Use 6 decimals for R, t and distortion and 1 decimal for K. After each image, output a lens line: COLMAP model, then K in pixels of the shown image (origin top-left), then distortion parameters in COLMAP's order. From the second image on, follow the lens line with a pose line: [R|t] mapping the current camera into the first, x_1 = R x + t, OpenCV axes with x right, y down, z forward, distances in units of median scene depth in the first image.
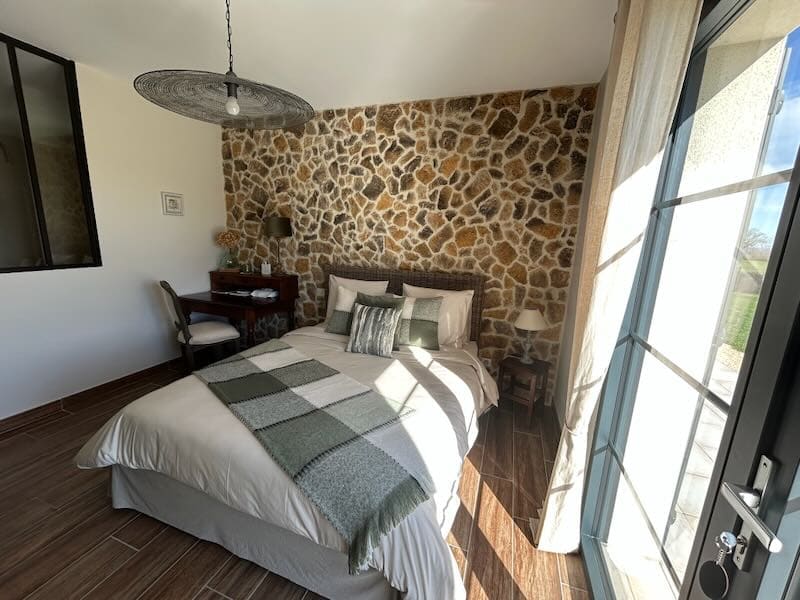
lens RADIAL K [[329.0, 0, 399.8], [0, 329.0, 300.8], [0, 0, 1]] dist [-0.001430, -0.000876]
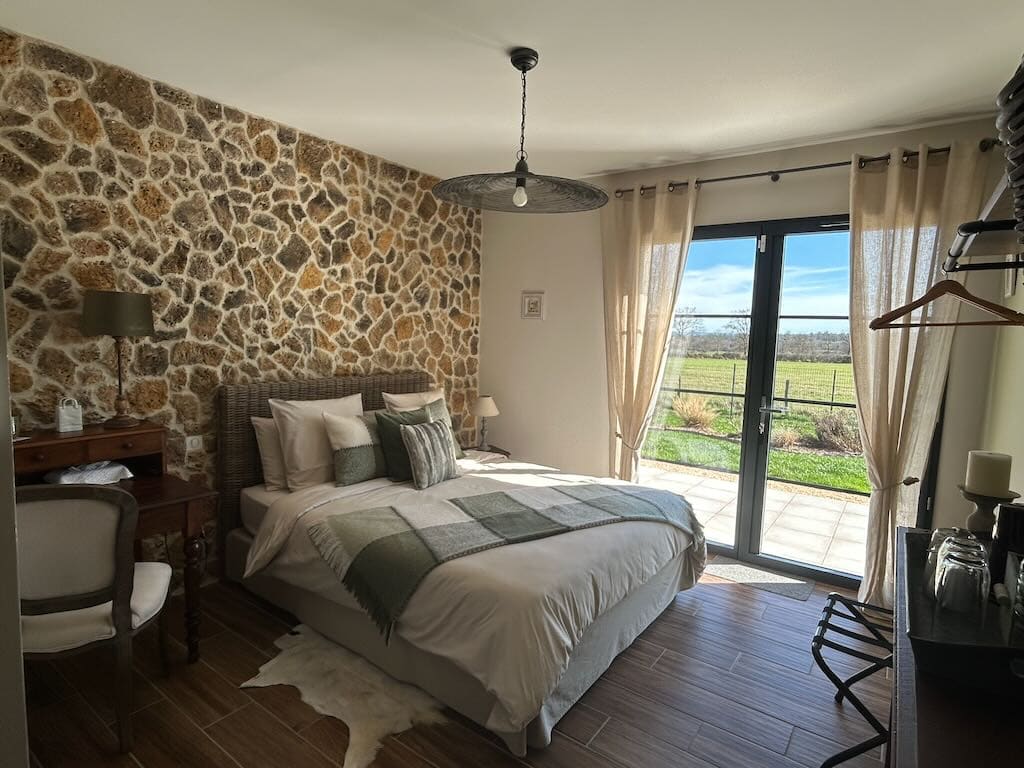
lens RADIAL K [[538.8, 0, 511.8], [0, 538.8, 384.4], [0, 0, 1]] dist [-0.003746, 0.001446]
pose [[0.293674, -0.126382, 0.947514, -0.999642], [0.168669, 0.982520, 0.078774, -0.112306], [-0.940907, 0.136683, 0.309858, 0.334992]]
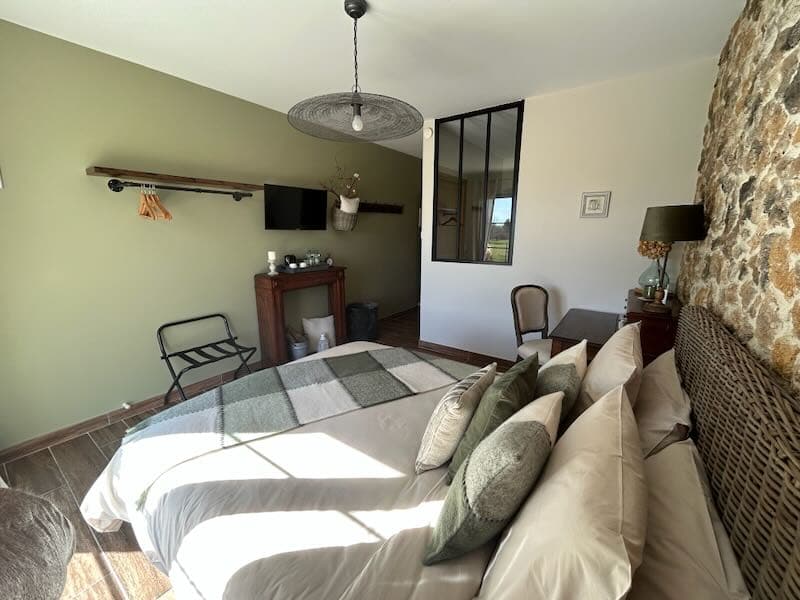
lens RADIAL K [[329.0, 0, 399.7], [0, 329.0, 301.9], [0, 0, 1]] dist [-0.001430, -0.000876]
pose [[-0.291853, 0.165183, -0.942092, 0.335107], [-0.198964, 0.952942, 0.228723, -0.150009], [0.935540, 0.254196, -0.245253, 0.822836]]
